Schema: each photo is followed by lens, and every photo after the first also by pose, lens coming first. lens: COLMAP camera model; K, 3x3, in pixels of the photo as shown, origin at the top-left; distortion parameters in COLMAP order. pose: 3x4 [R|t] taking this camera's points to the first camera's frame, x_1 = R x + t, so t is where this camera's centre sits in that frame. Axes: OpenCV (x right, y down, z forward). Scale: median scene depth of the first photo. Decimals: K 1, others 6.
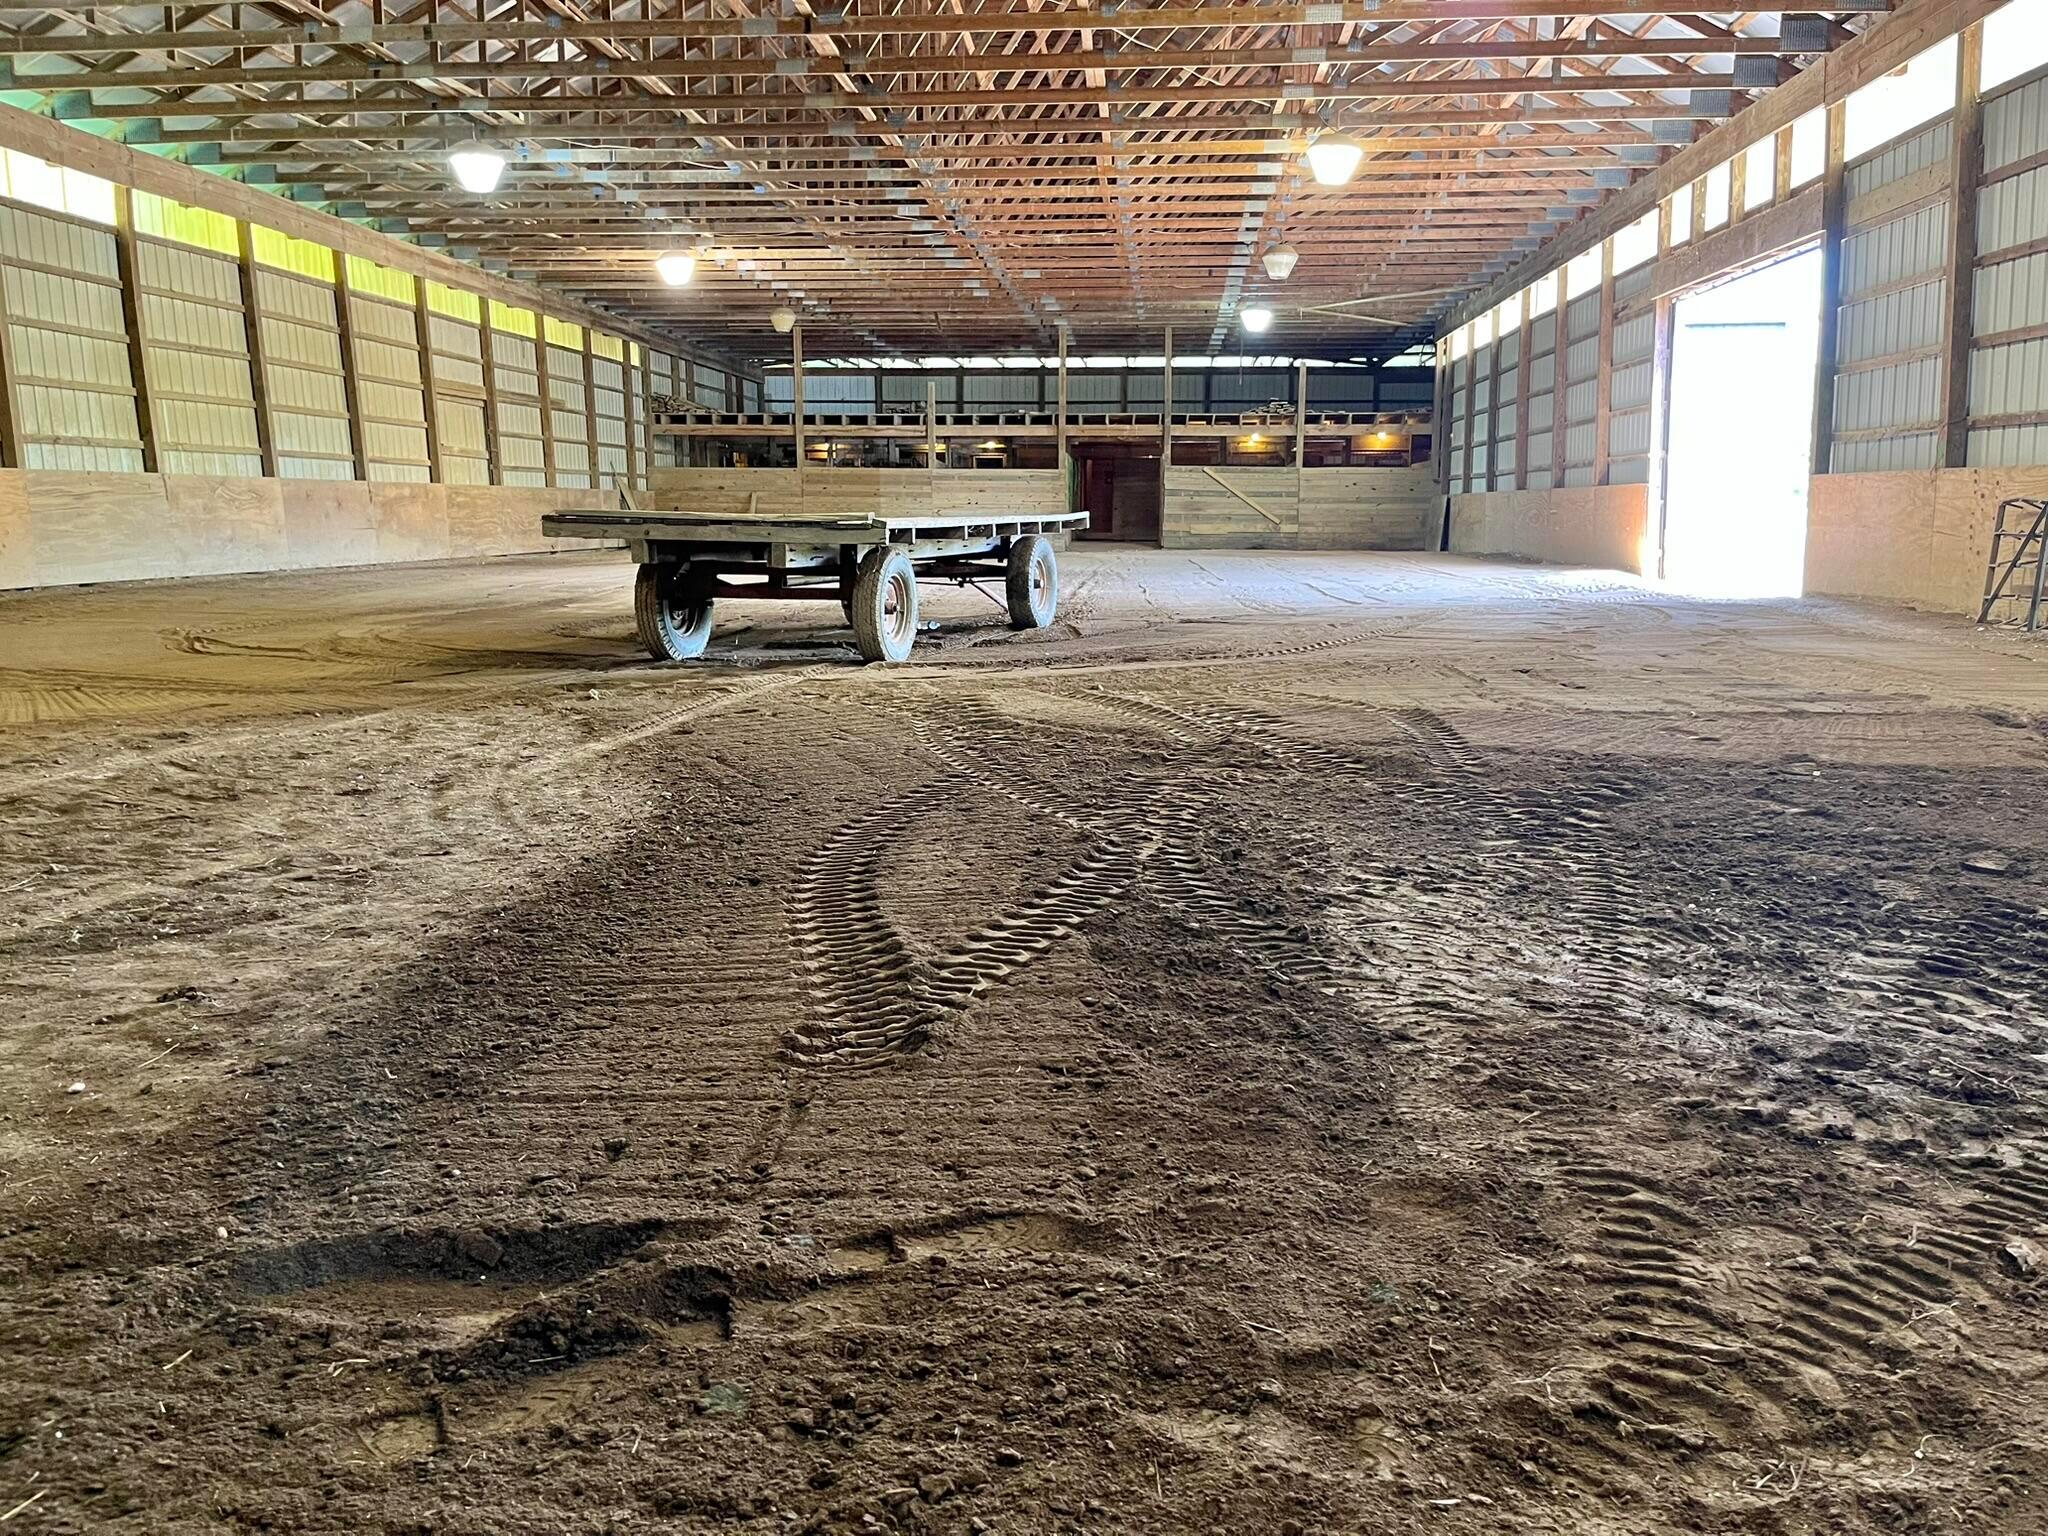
lens RADIAL K [[1612.3, 0, 1024.0], [0, 1612.3, 768.0], [0, 0, 1]] dist [0.057987, -0.127746]
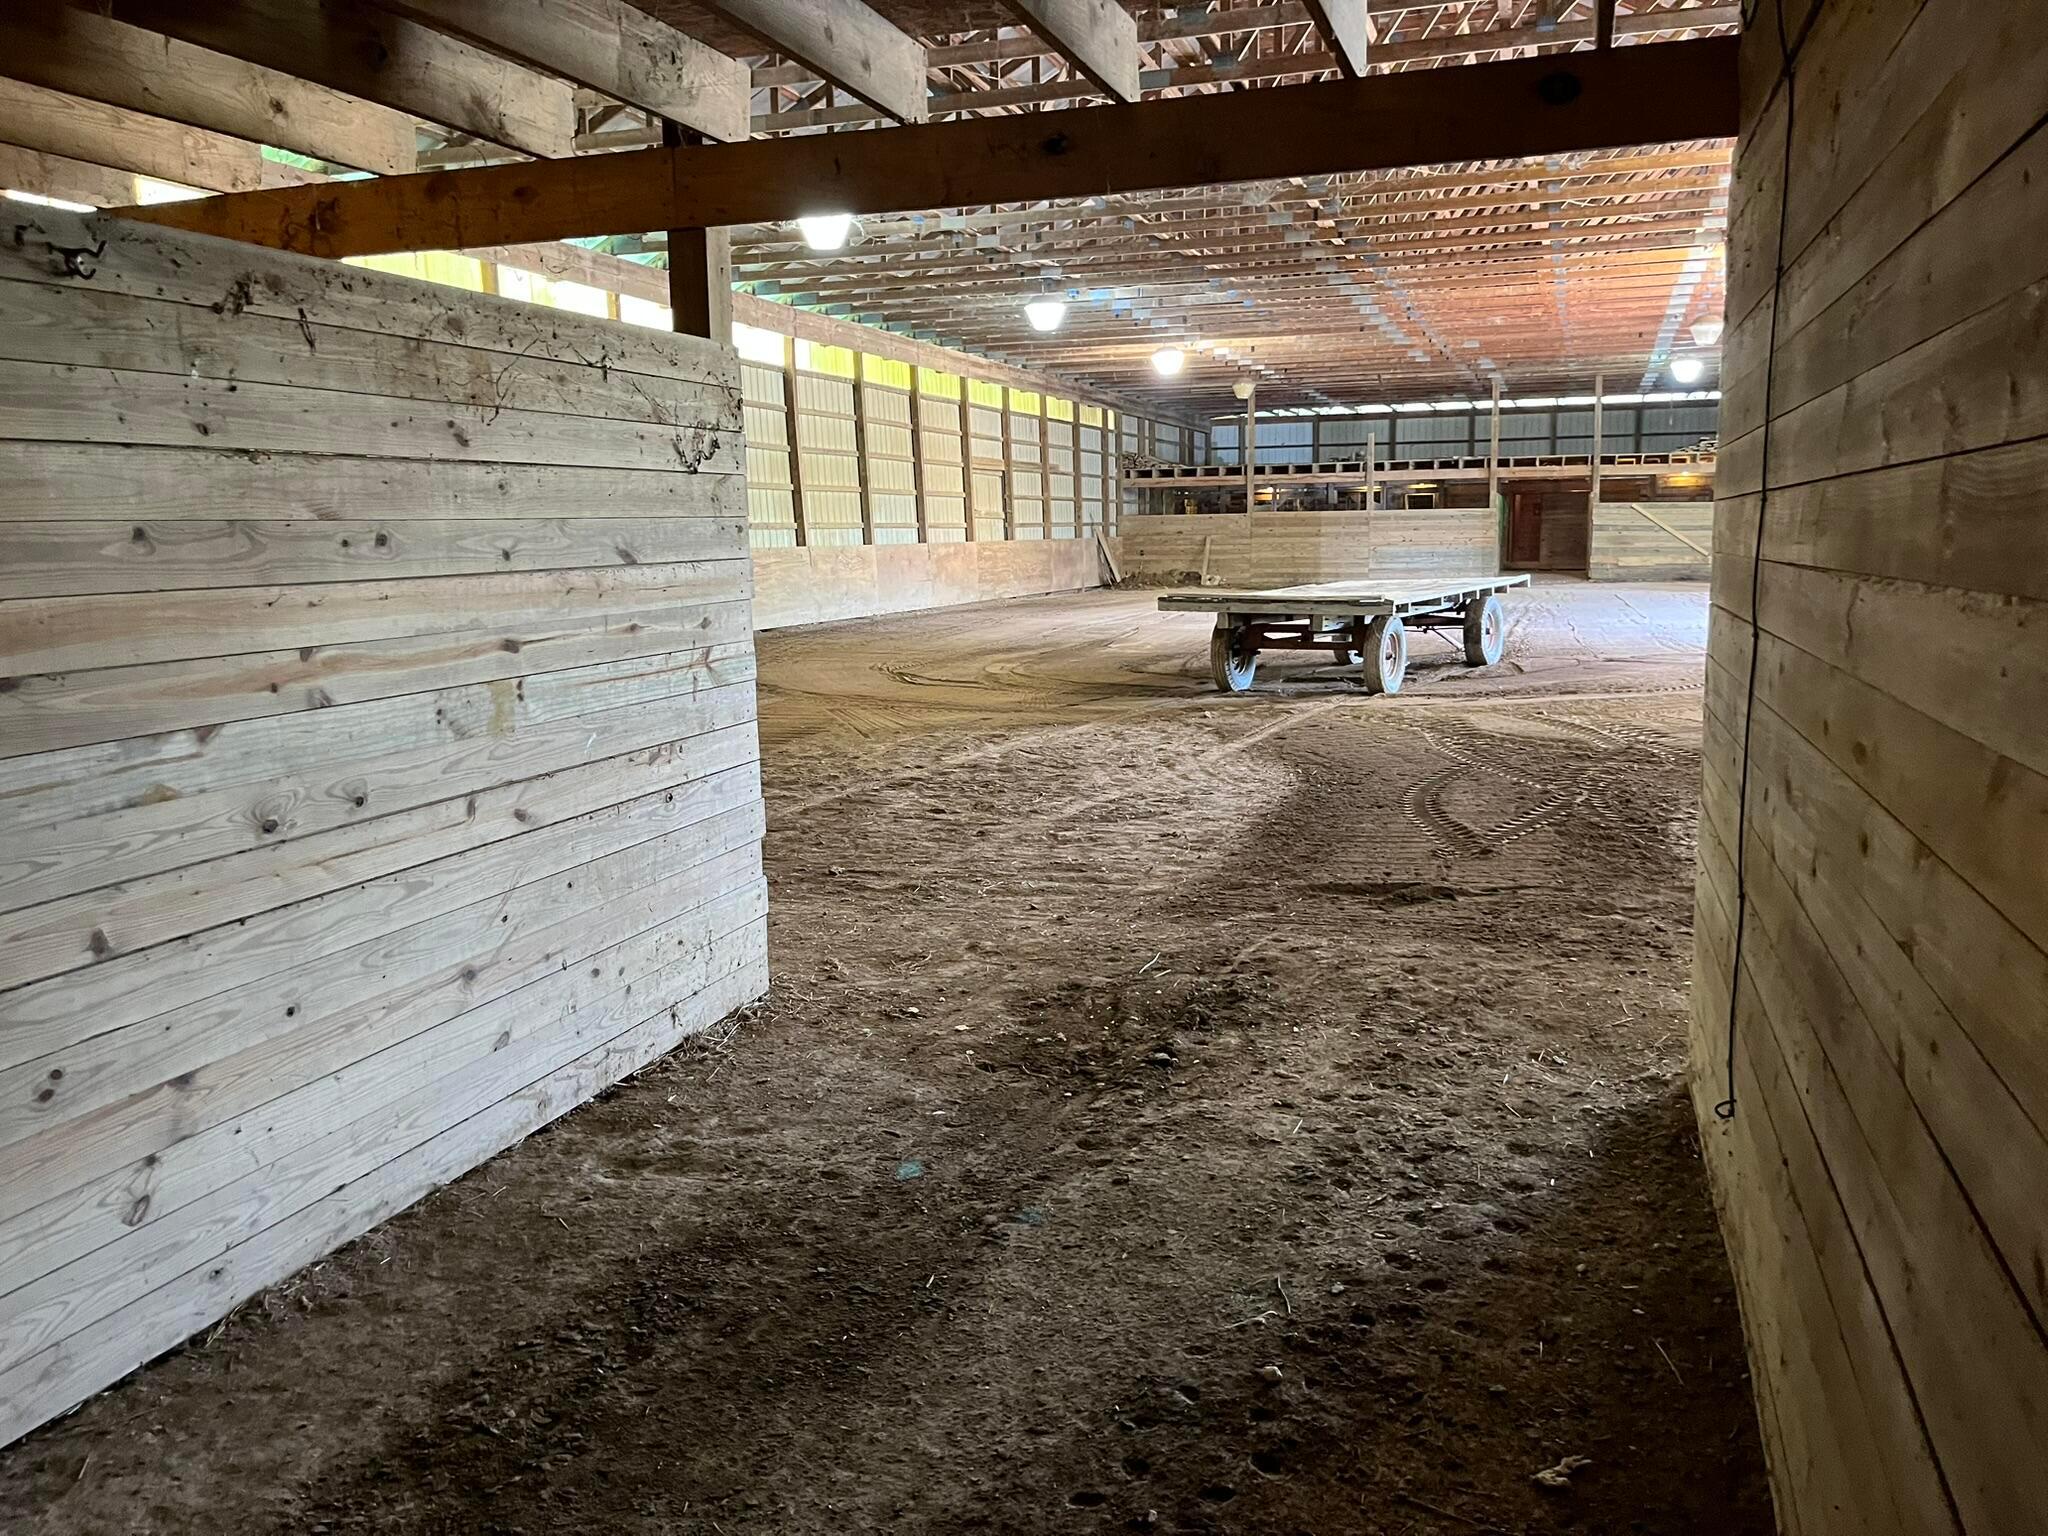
lens RADIAL K [[1612.3, 0, 1024.0], [0, 1612.3, 768.0], [0, 0, 1]] dist [0.057987, -0.127746]
pose [[0.969271, 0.018369, -0.245309, -0.014312], [-0.021222, 0.999734, -0.008991, 0.006955], [0.245078, 0.013920, 0.969403, -0.160016]]
